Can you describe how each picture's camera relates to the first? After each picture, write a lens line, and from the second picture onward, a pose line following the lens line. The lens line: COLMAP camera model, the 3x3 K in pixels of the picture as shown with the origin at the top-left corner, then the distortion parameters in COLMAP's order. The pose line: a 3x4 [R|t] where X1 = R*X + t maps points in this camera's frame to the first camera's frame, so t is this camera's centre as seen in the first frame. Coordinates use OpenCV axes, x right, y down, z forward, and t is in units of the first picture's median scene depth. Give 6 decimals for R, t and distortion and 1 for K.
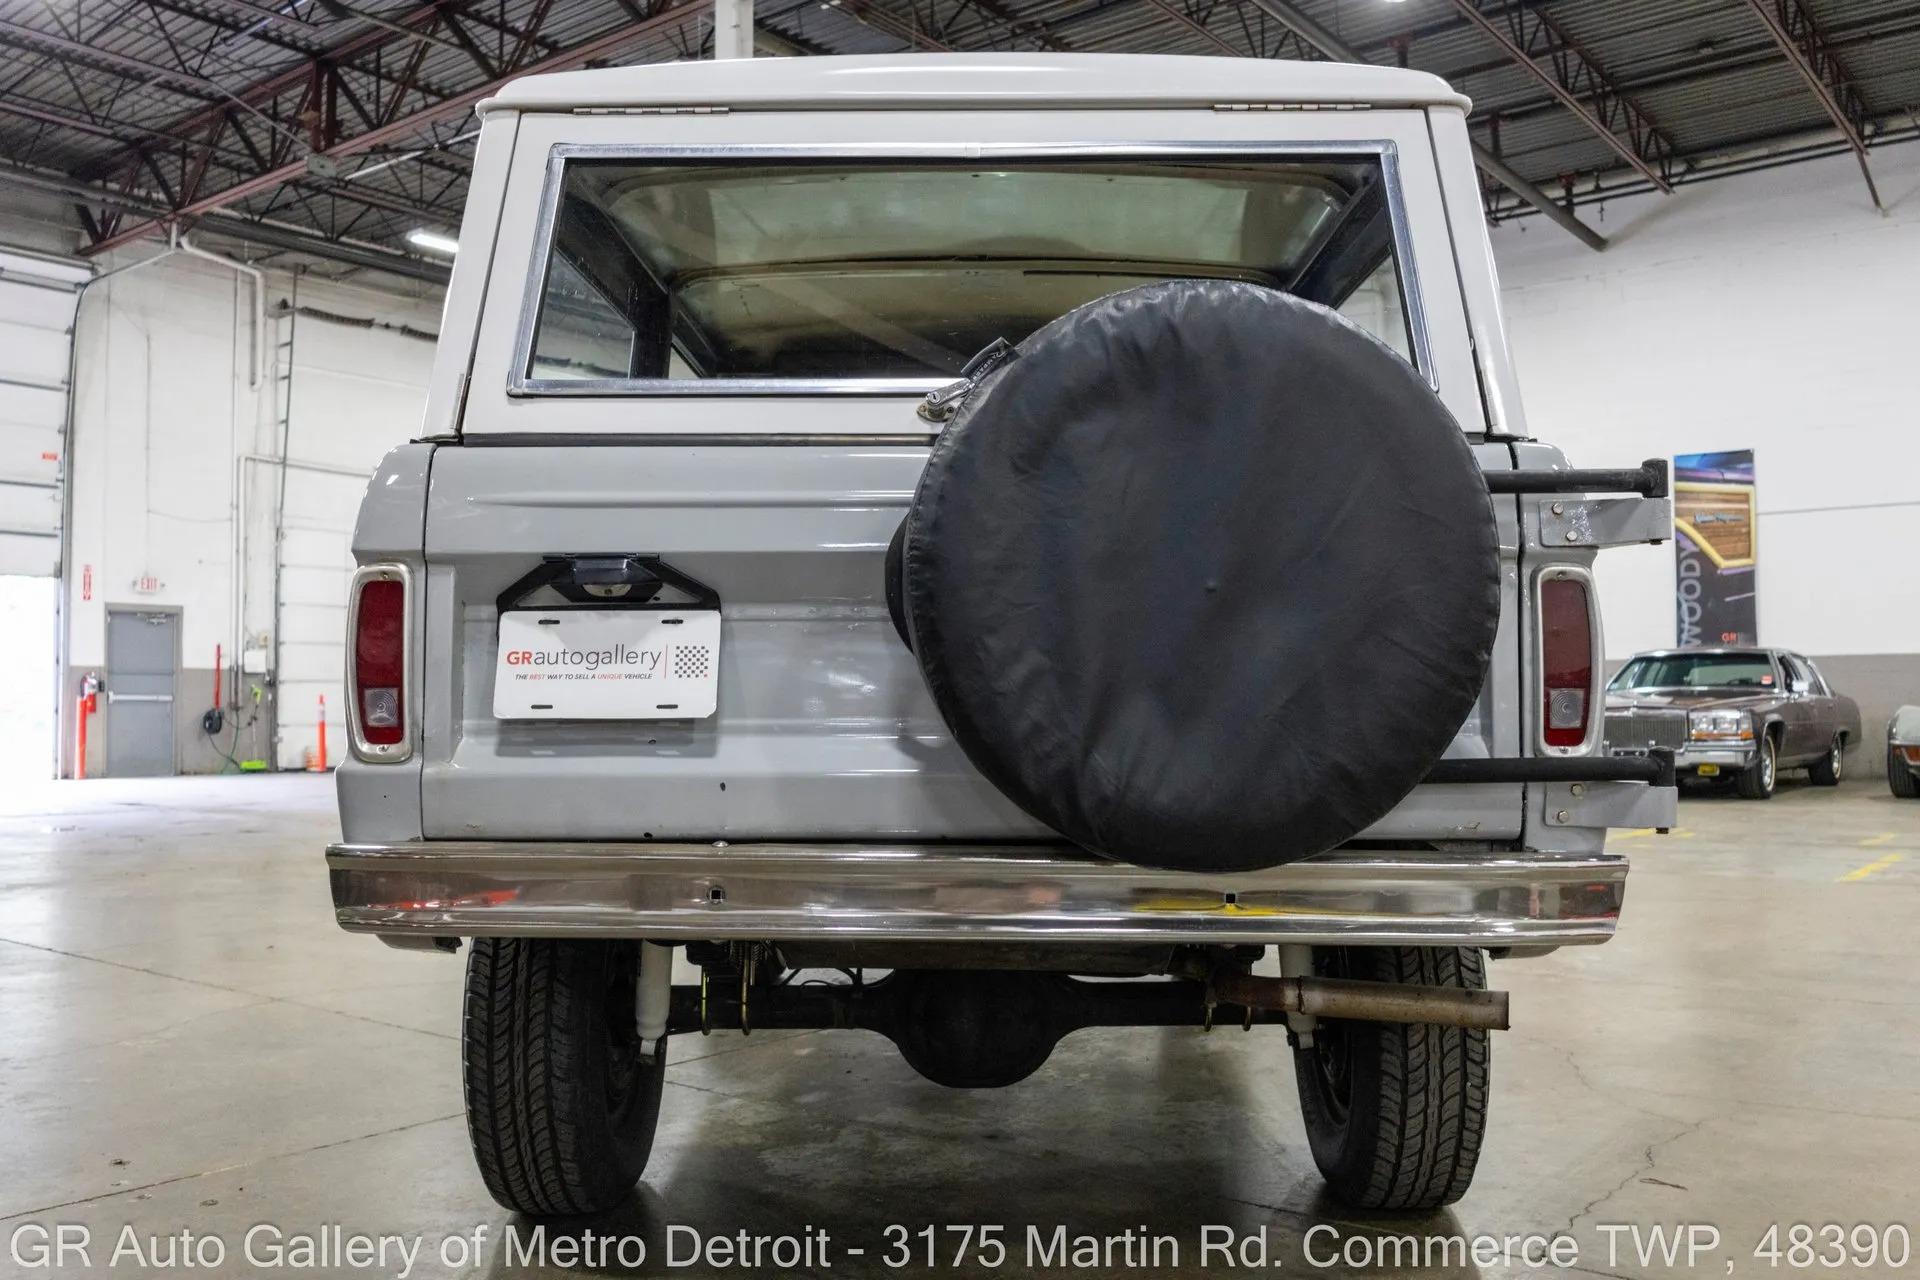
lens RADIAL K [[1599.8, 0, 952.6], [0, 1599.8, 642.6], [0, 0, 1]] dist [0.001336, -0.041424]
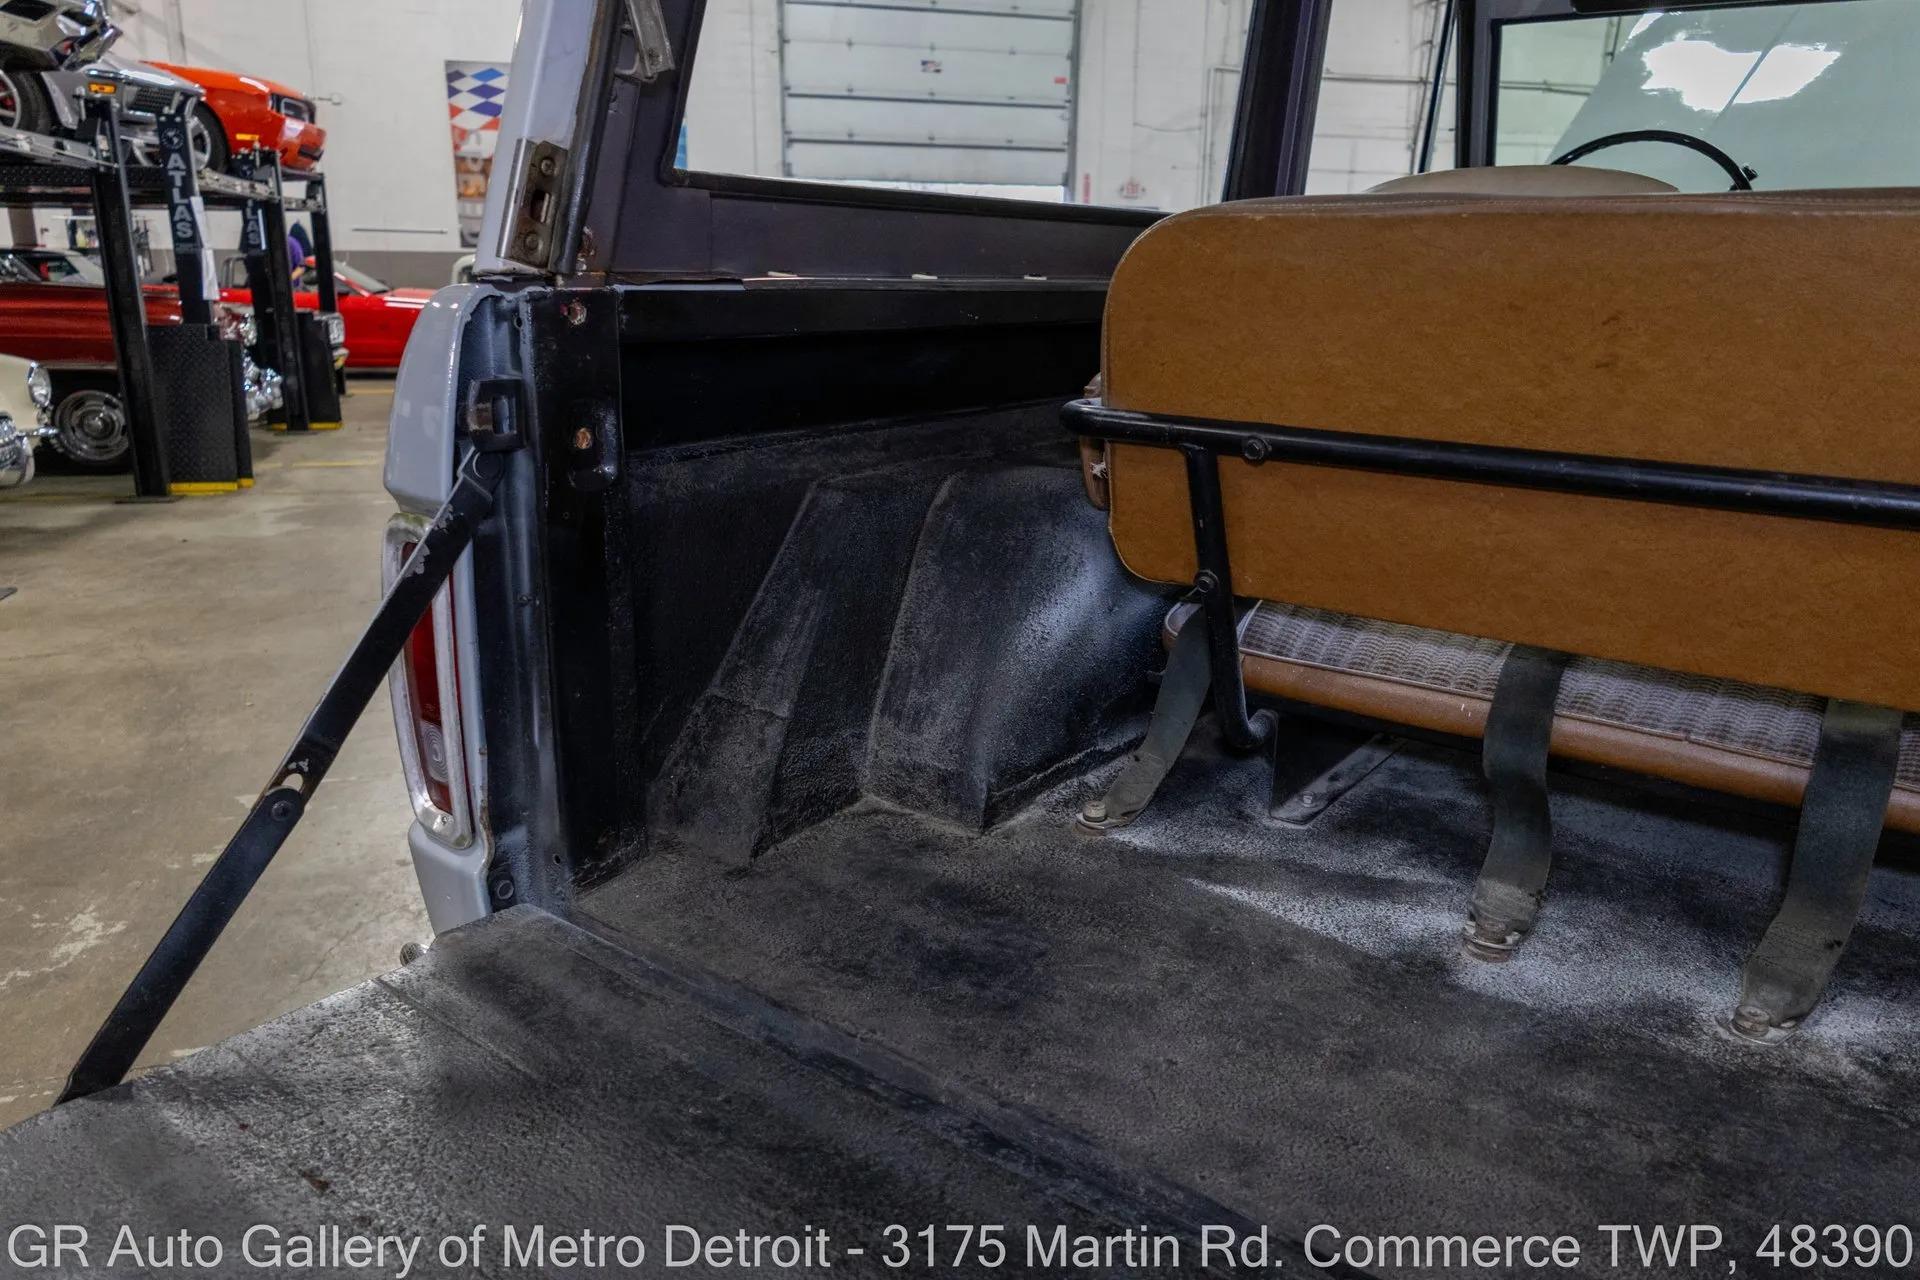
lens RADIAL K [[1306.8, 0, 955.1], [0, 1306.8, 639.0], [0, 0, 1]] dist [0.020480, -0.028374]
pose [[0.807398, 0.171991, -0.564382, 0.007276], [0.009048, 0.952847, 0.303318, -0.015553], [0.589938, -0.250005, 0.767770, 0.081450]]
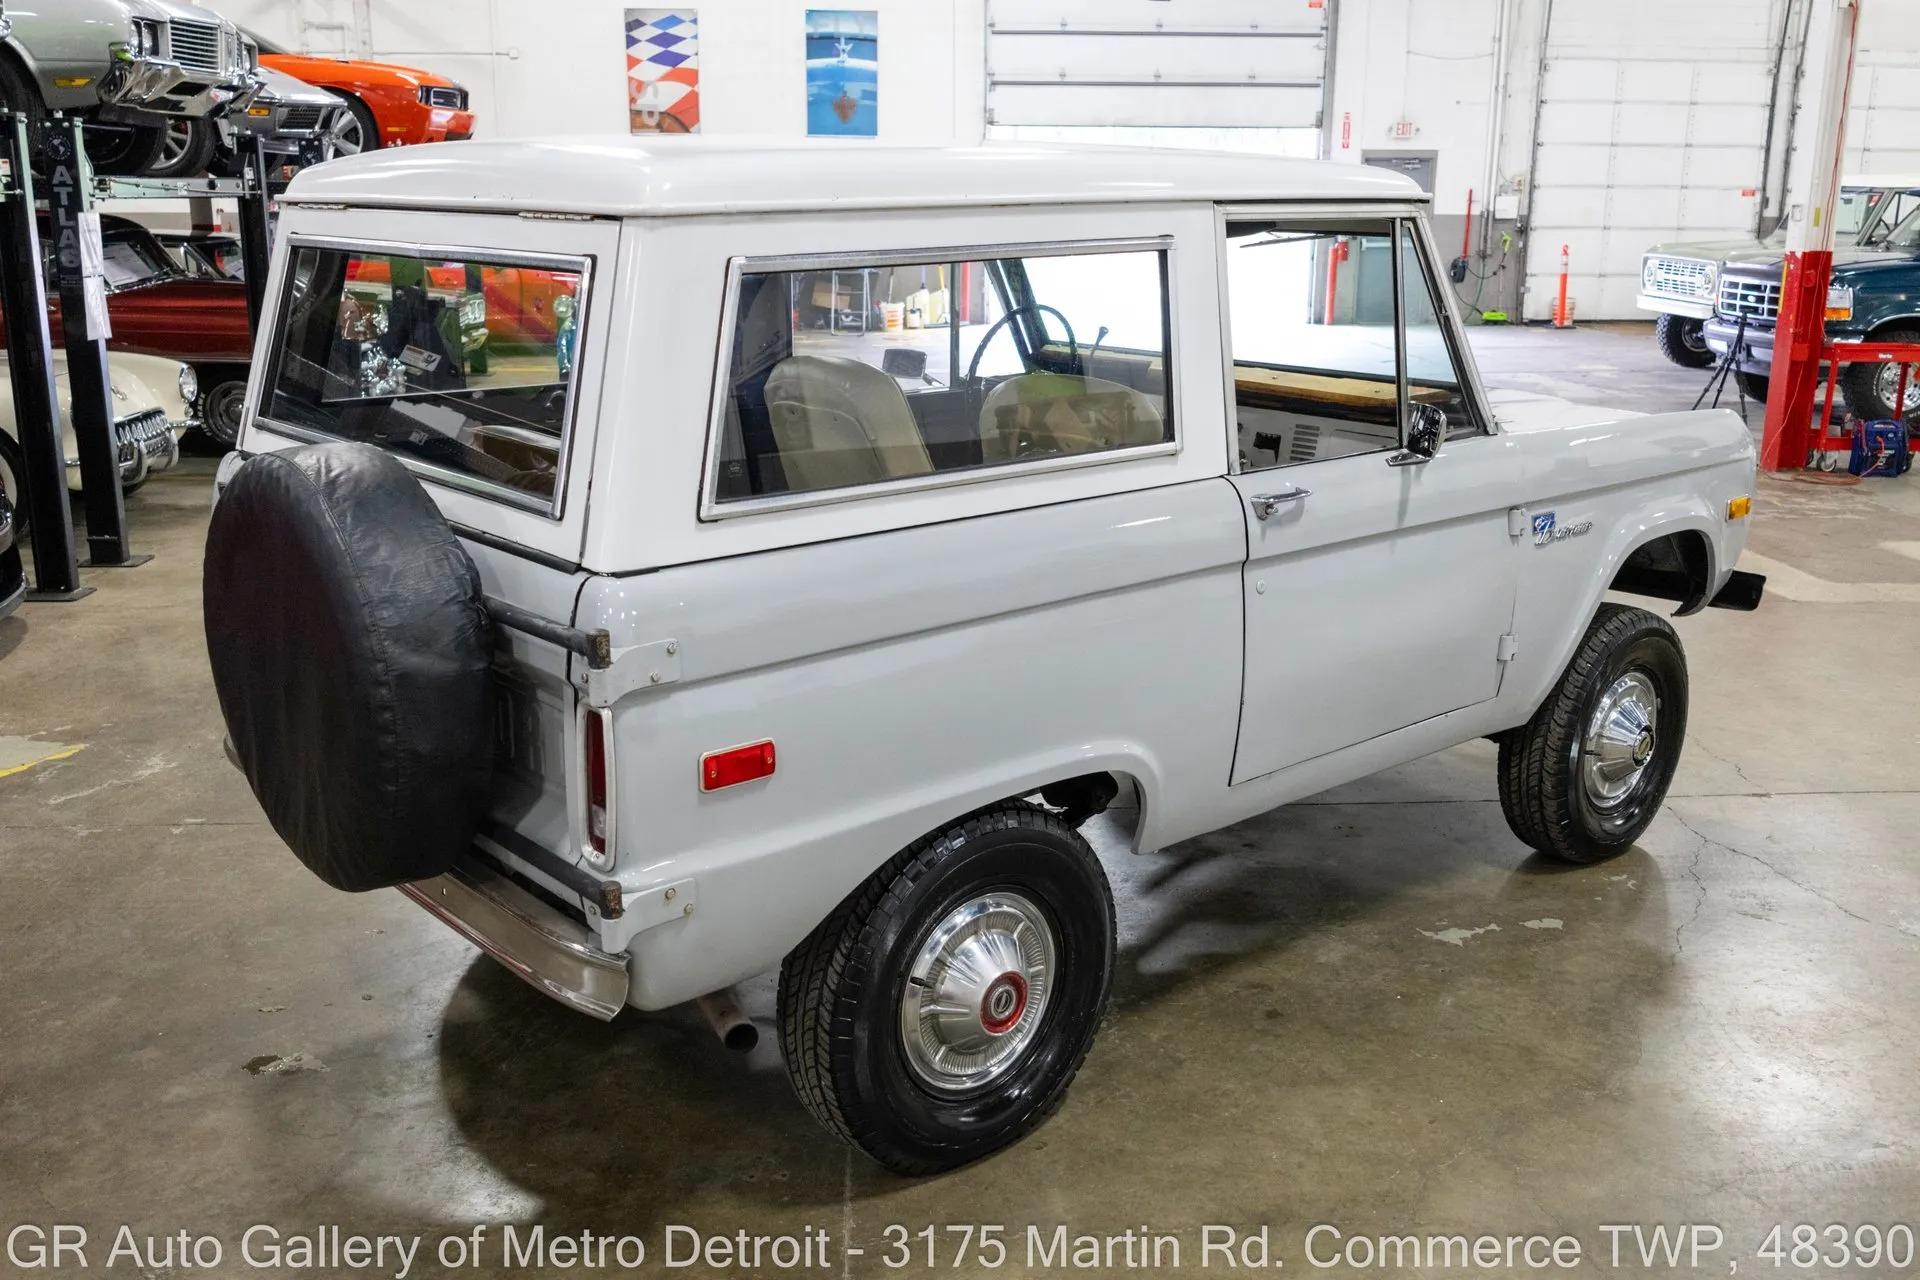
lens RADIAL K [[1702.6, 0, 948.7], [0, 1702.6, 637.2], [0, 0, 1]] dist [0.006873, -0.058839]
pose [[0.666134, 0.196176, -0.719570, 0.152502], [0.023369, 0.958824, 0.283038, -0.044297], [0.745466, -0.205357, 0.634120, 0.048068]]
